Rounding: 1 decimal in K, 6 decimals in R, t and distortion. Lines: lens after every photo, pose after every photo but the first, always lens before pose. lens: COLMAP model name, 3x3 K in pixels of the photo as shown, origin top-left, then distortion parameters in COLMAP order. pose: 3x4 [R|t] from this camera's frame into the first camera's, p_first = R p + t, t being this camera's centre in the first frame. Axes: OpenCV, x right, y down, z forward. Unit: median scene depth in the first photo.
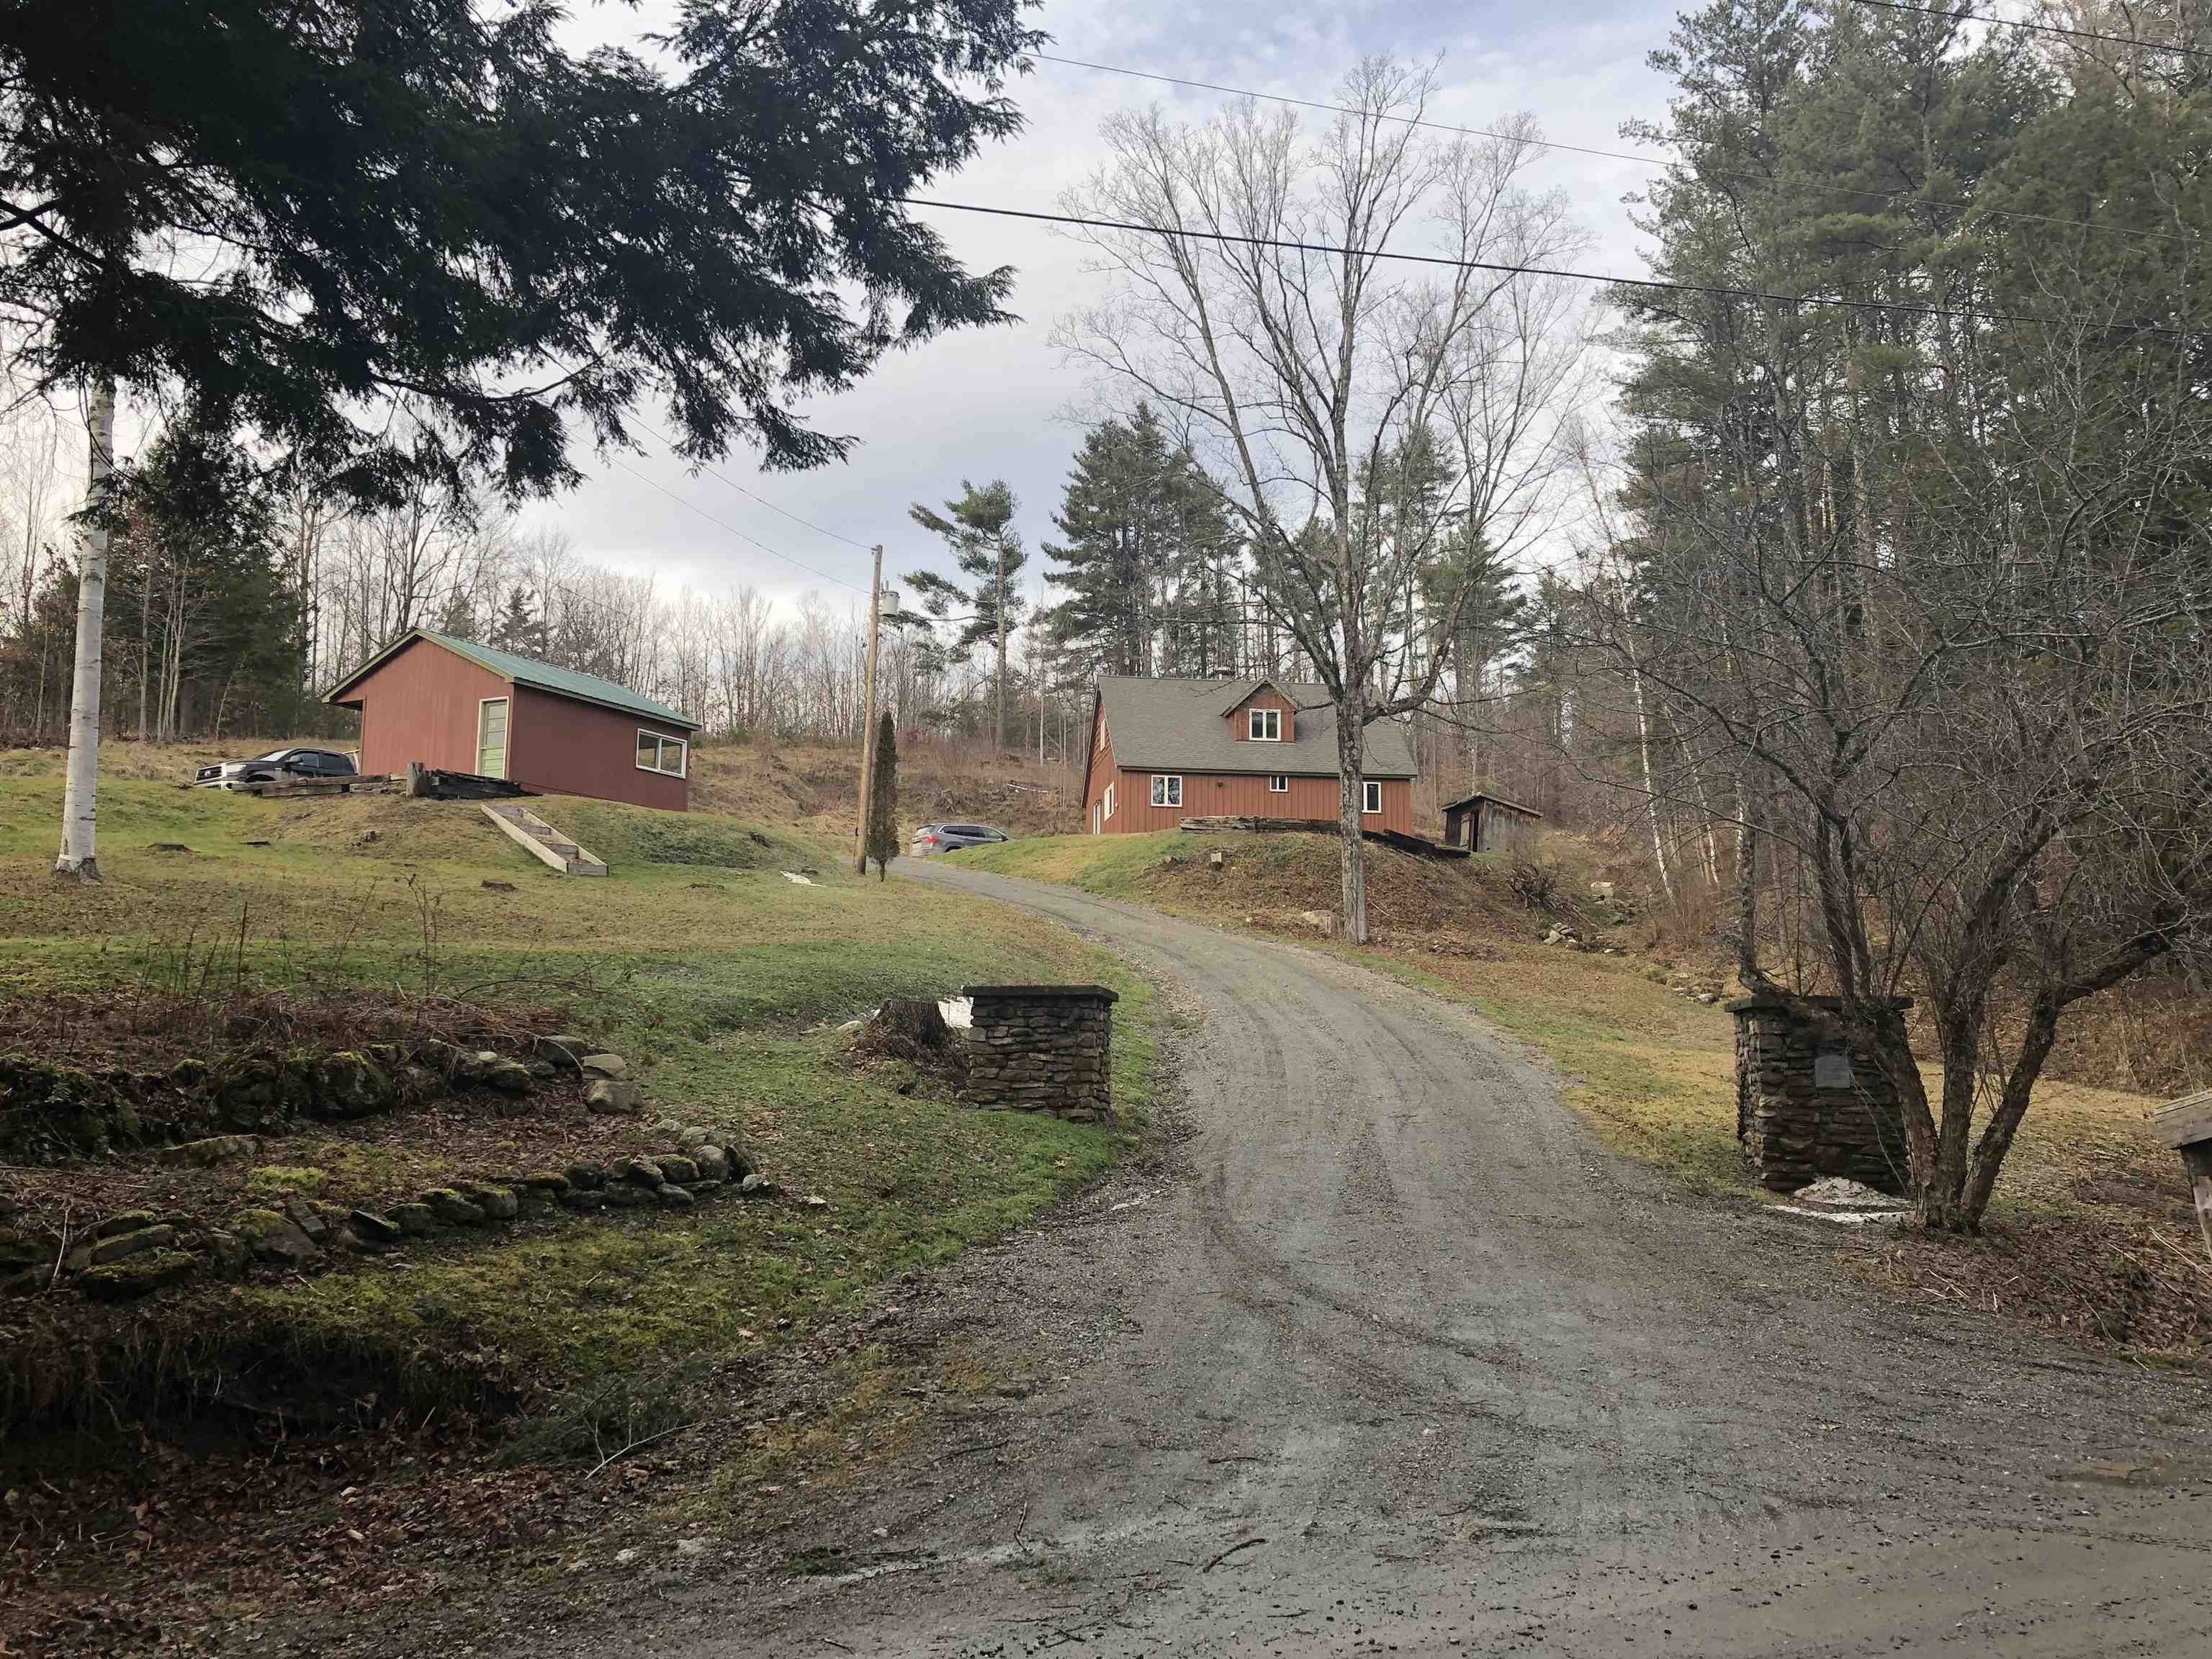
lens RADIAL K [[1778.5, 0, 1108.9], [0, 1778.5, 829.7], [0, 0, 1]] dist [-0.001834, -0.000517]
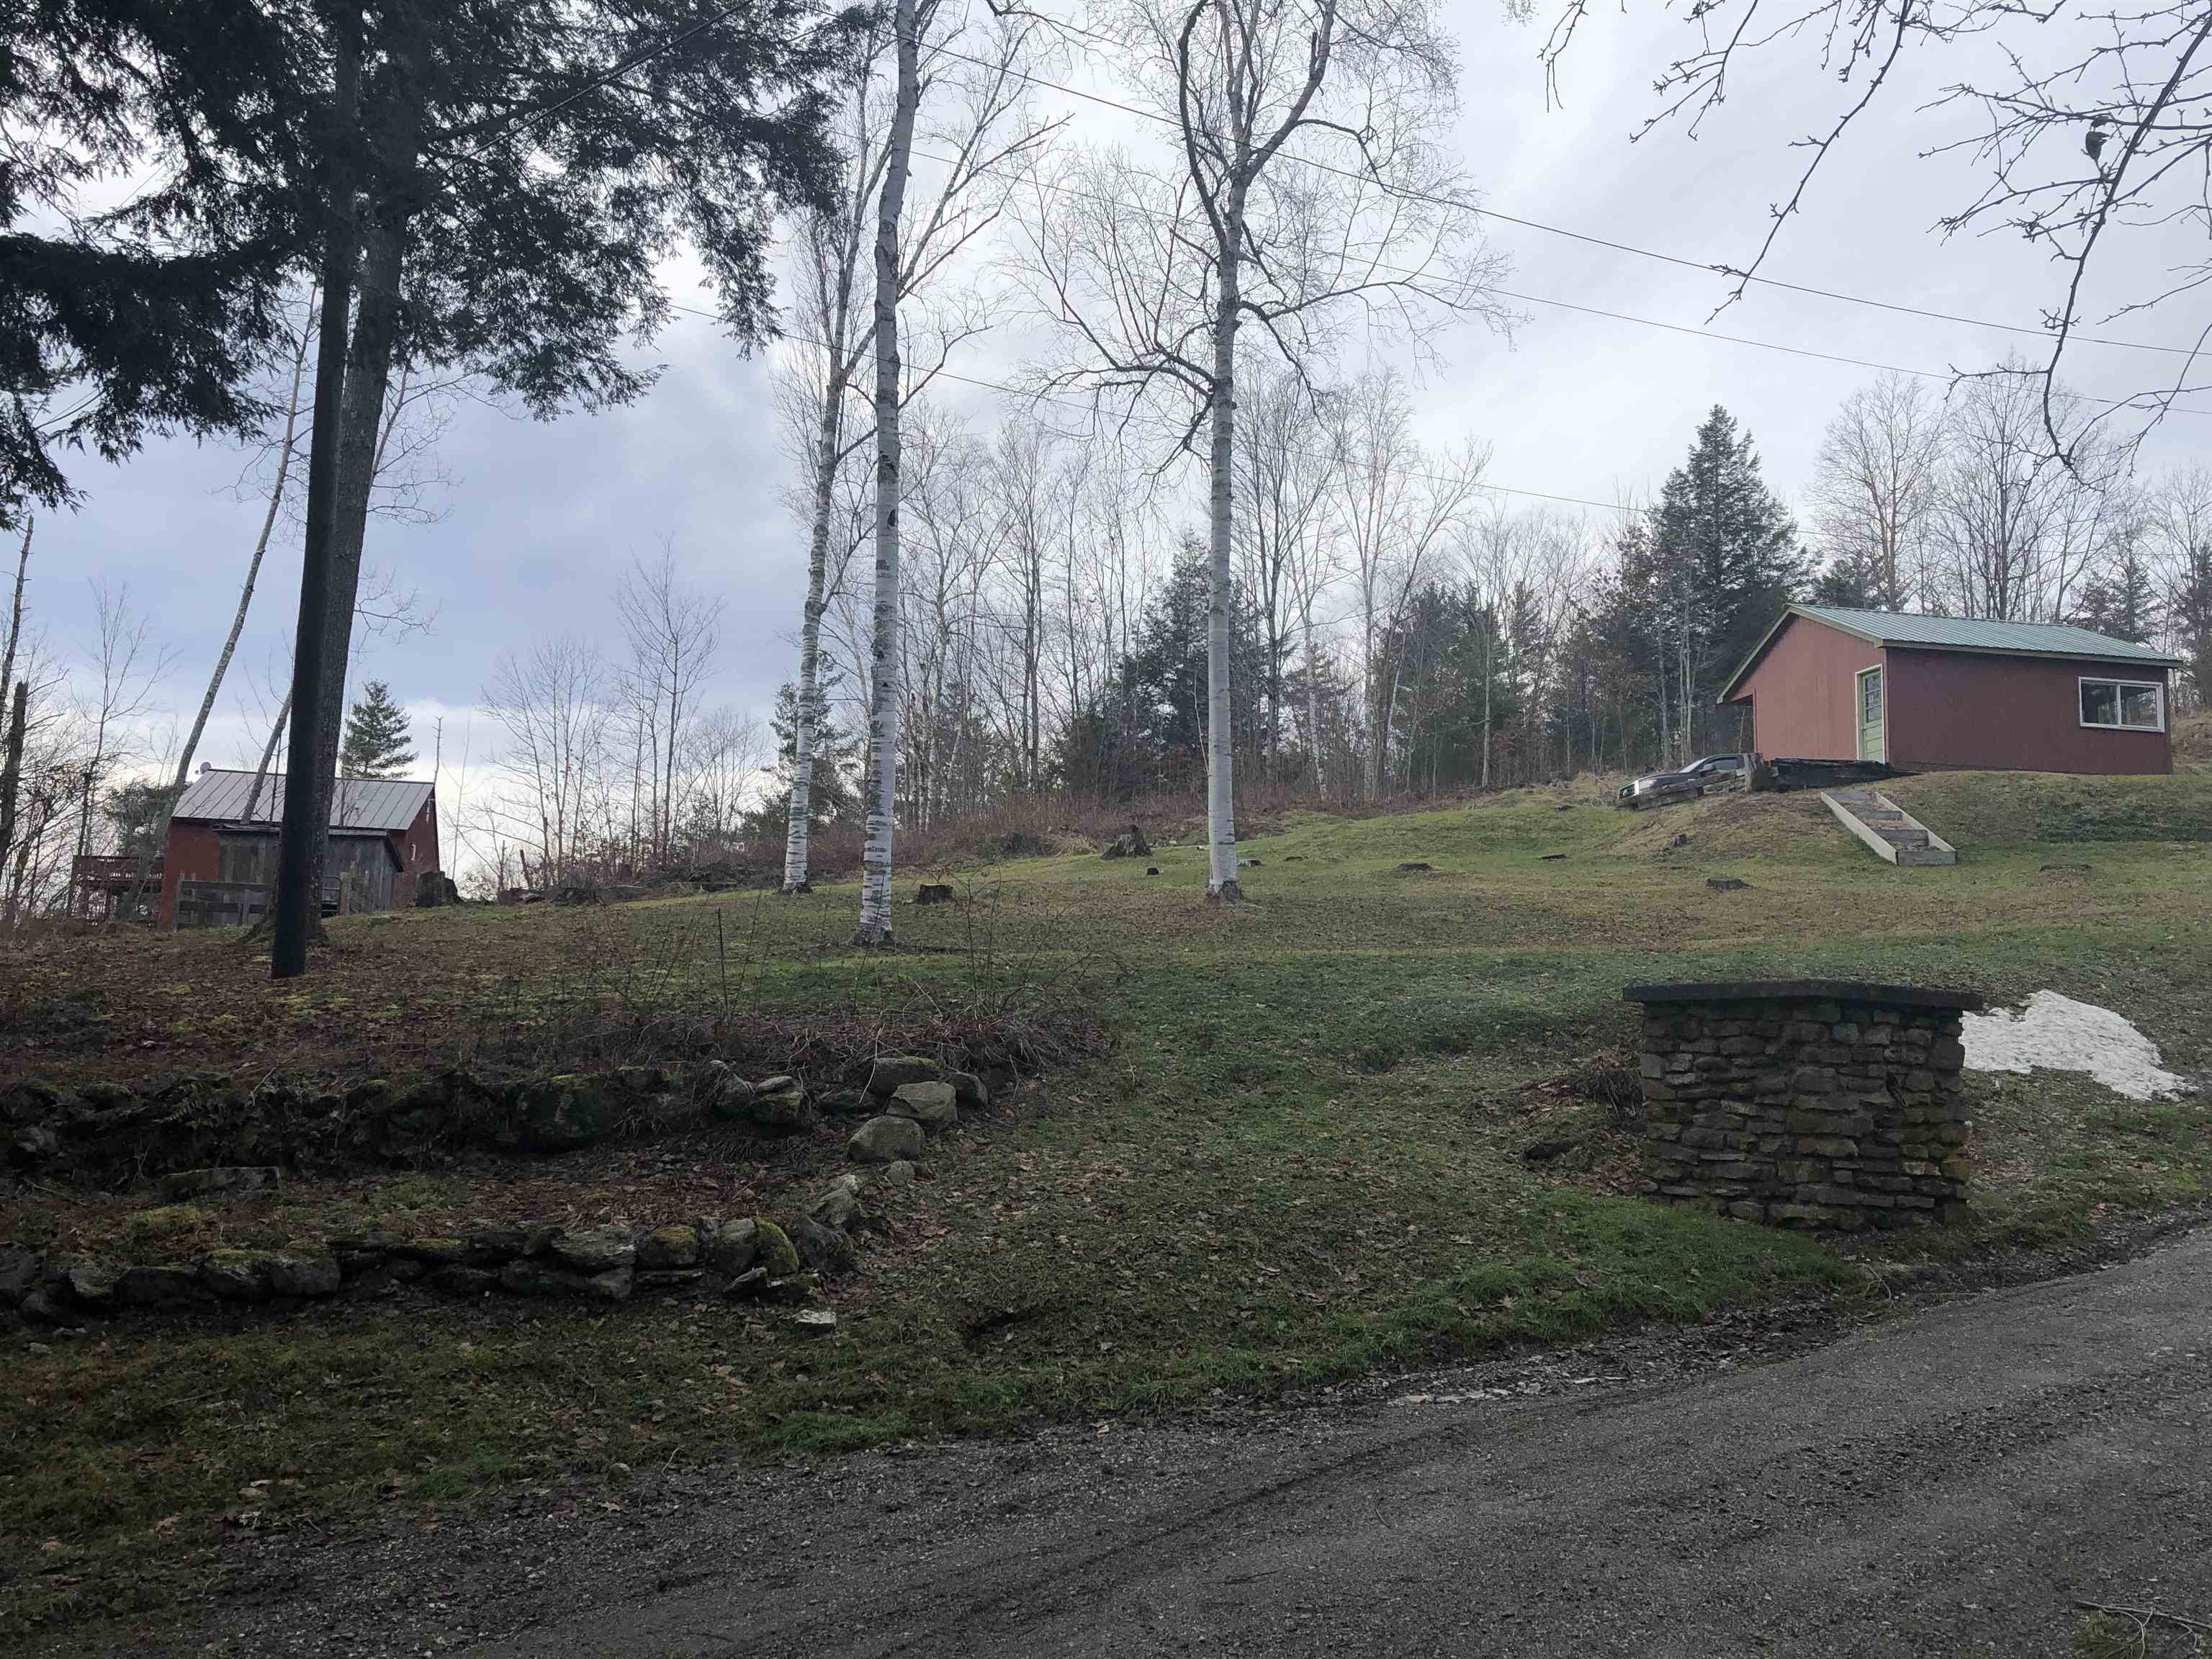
lens RADIAL K [[1778.5, 0, 1106.1], [0, 1778.5, 829.8], [0, 0, 1]] dist [-0.001834, -0.000517]
pose [[0.599475, -0.091206, -0.795180, 0.125372], [0.080831, 0.995306, -0.053222, 0.022145], [0.796301, -0.032370, 0.604034, 0.207273]]
